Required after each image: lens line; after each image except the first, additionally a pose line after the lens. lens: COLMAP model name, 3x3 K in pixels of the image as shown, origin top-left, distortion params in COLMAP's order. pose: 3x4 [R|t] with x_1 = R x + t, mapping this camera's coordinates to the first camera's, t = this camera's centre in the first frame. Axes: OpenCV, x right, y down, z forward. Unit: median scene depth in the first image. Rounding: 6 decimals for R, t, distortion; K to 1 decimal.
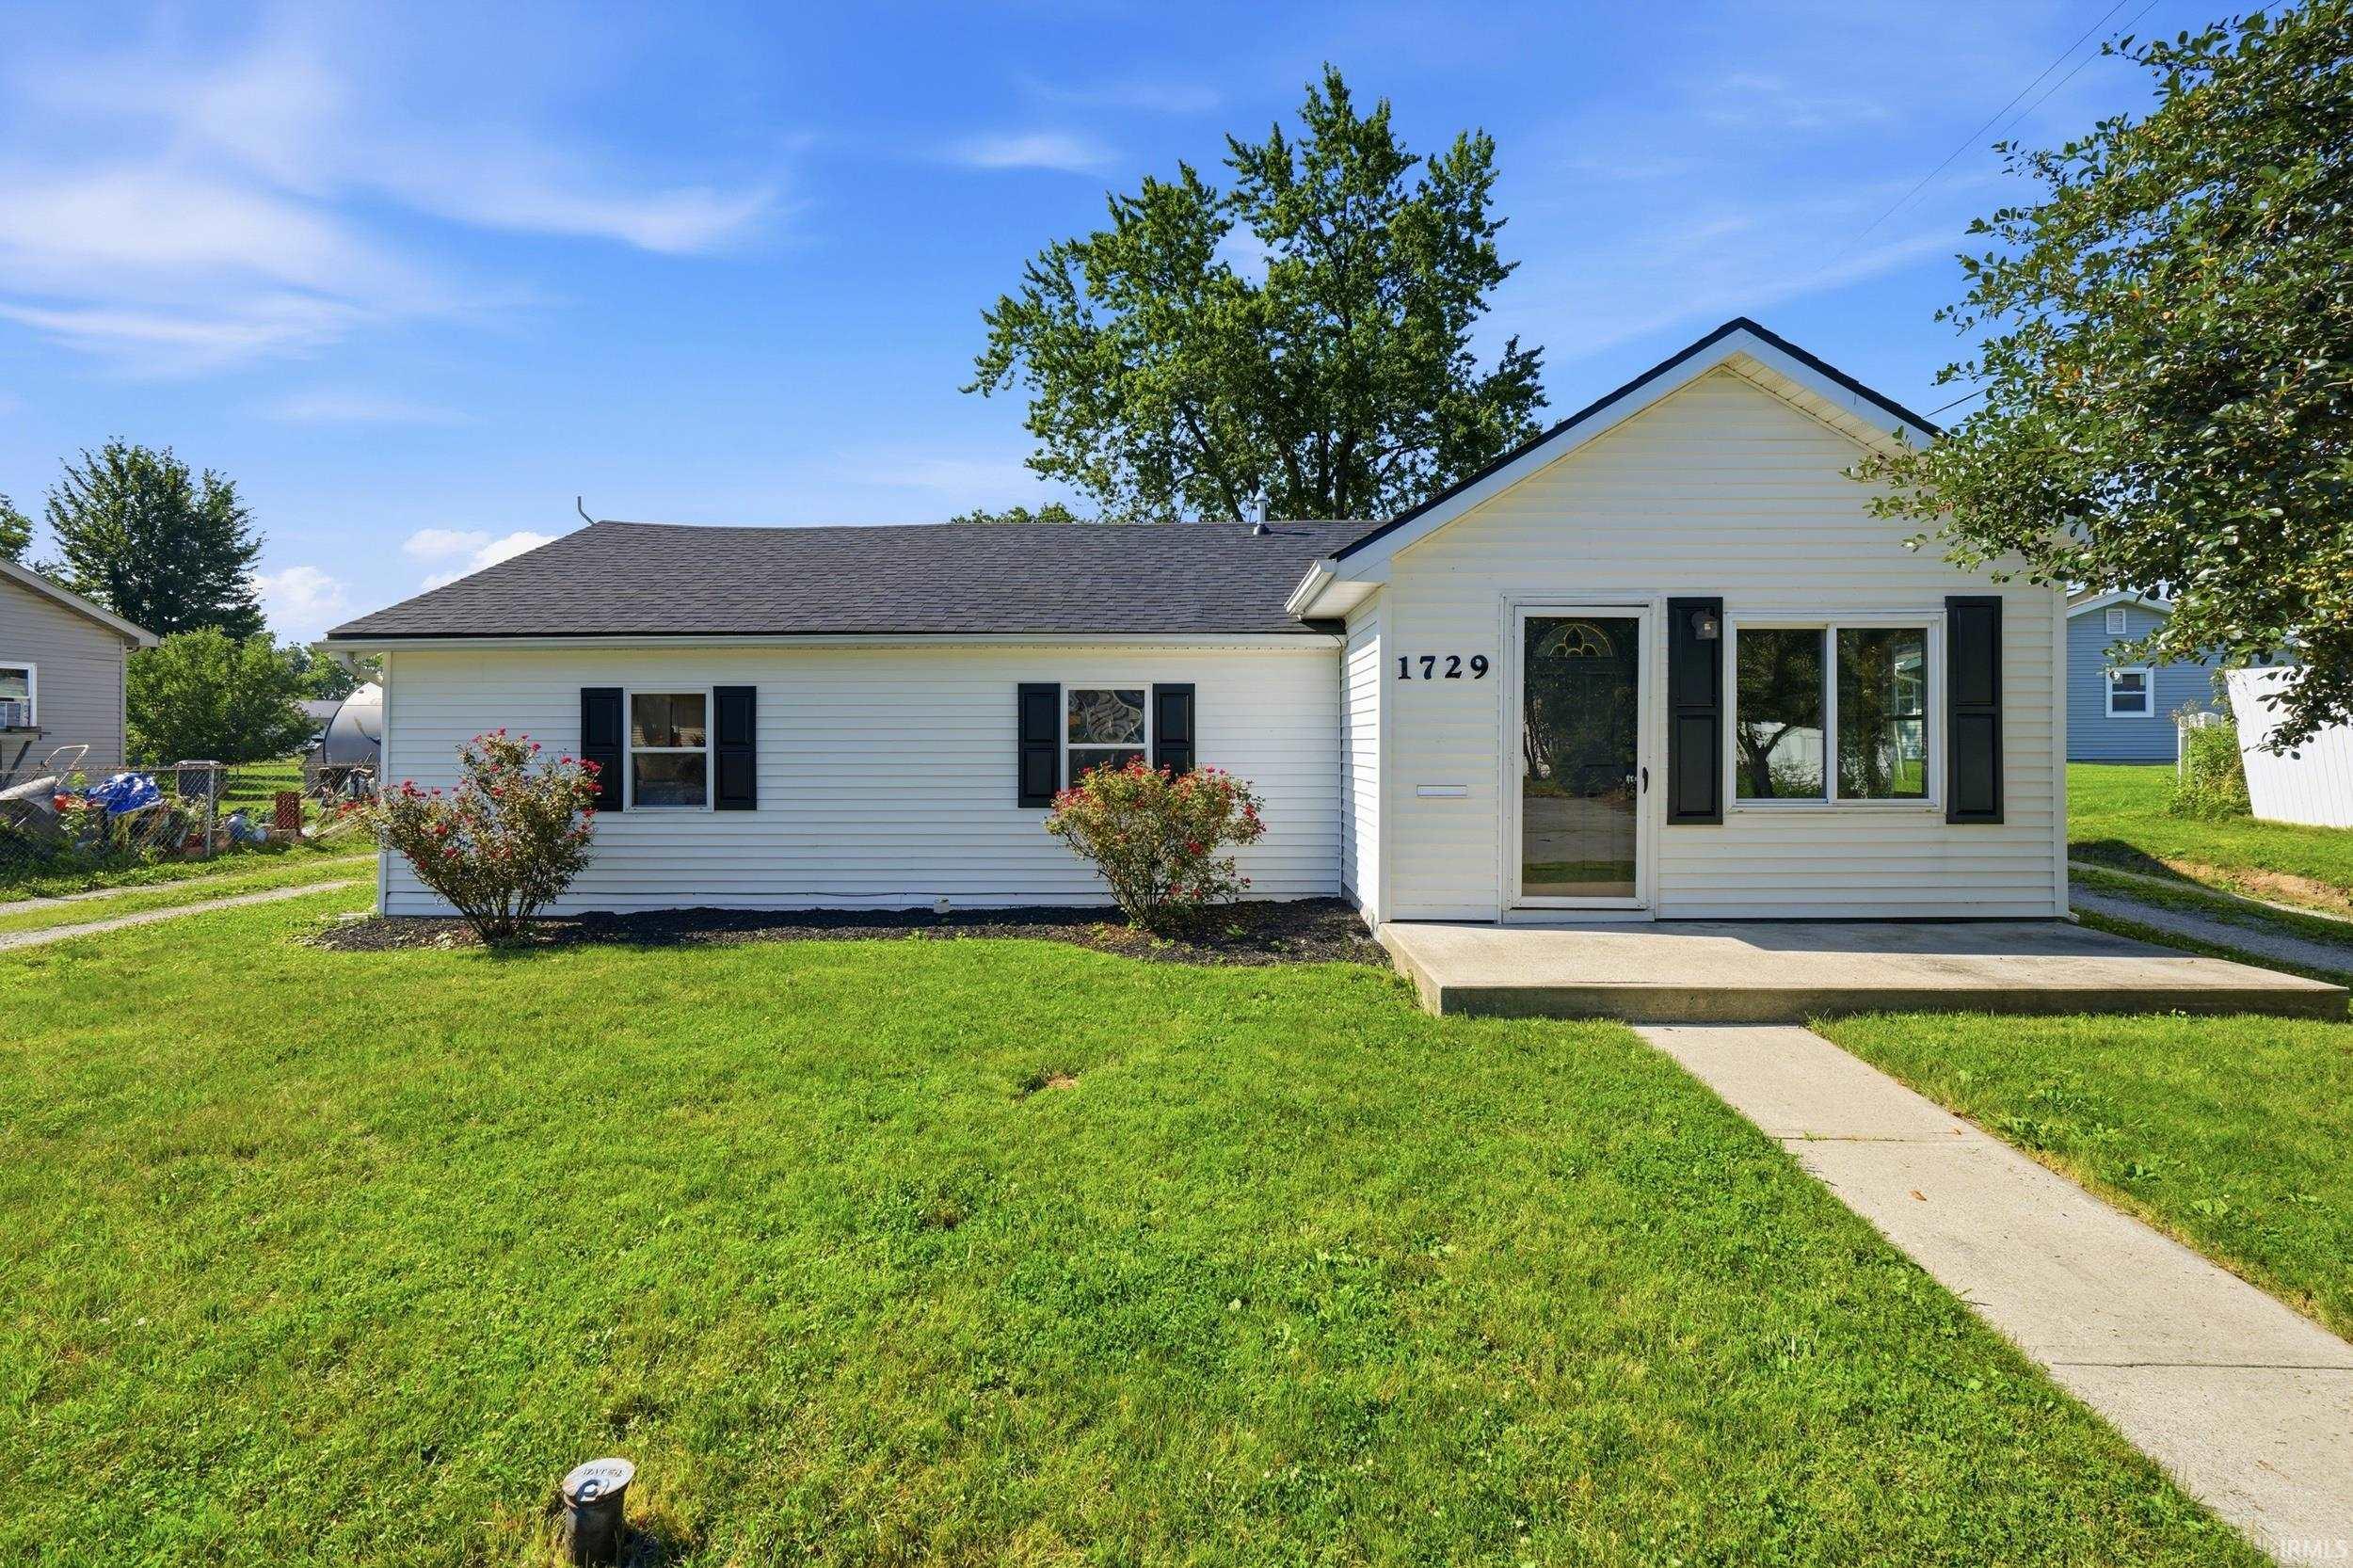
lens RADIAL K [[1104.0, 0, 1177.7], [0, 1104.0, 771.3], [0, 0, 1]] dist [-0.000119, 0.001845]
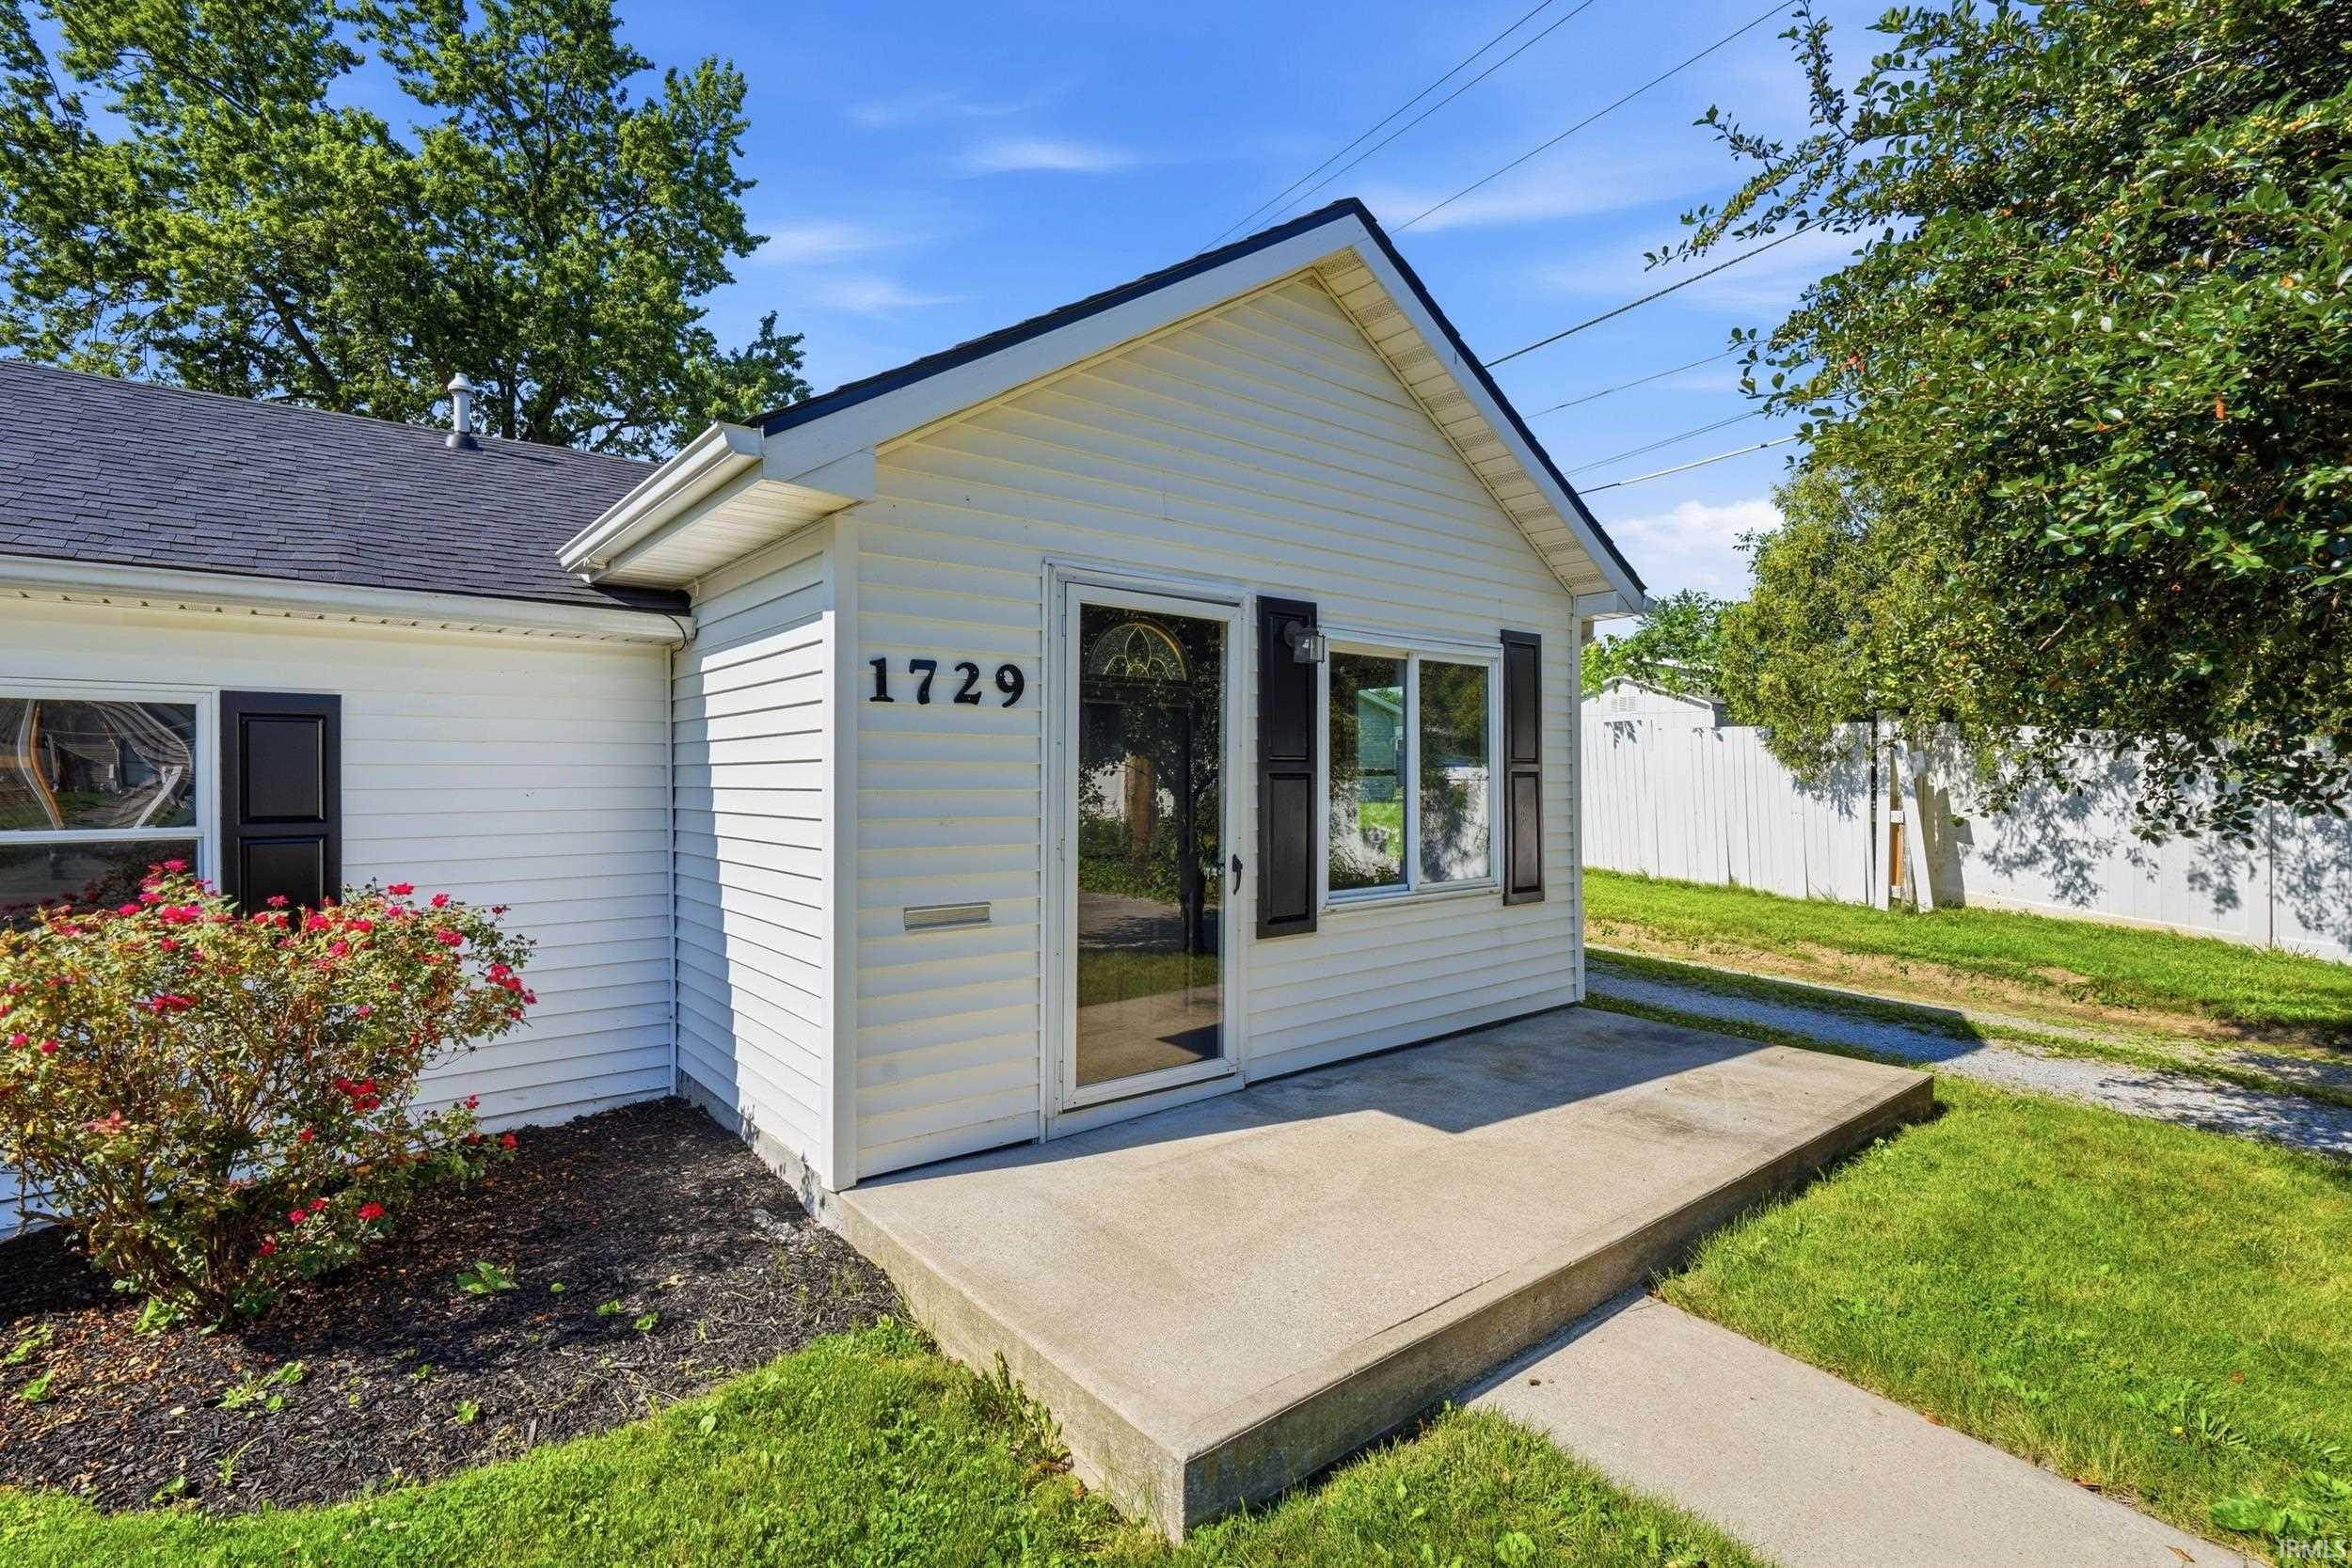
lens RADIAL K [[1103.5, 0, 1177.2], [0, 1103.5, 771.3], [0, 0, 1]] dist [-0.000119, 0.001845]
pose [[0.765989, 0.003603, 0.642843, -0.014495], [0.017076, 0.999517, -0.025949, -0.028568], [-0.642627, 0.030854, 0.765558, 0.418705]]
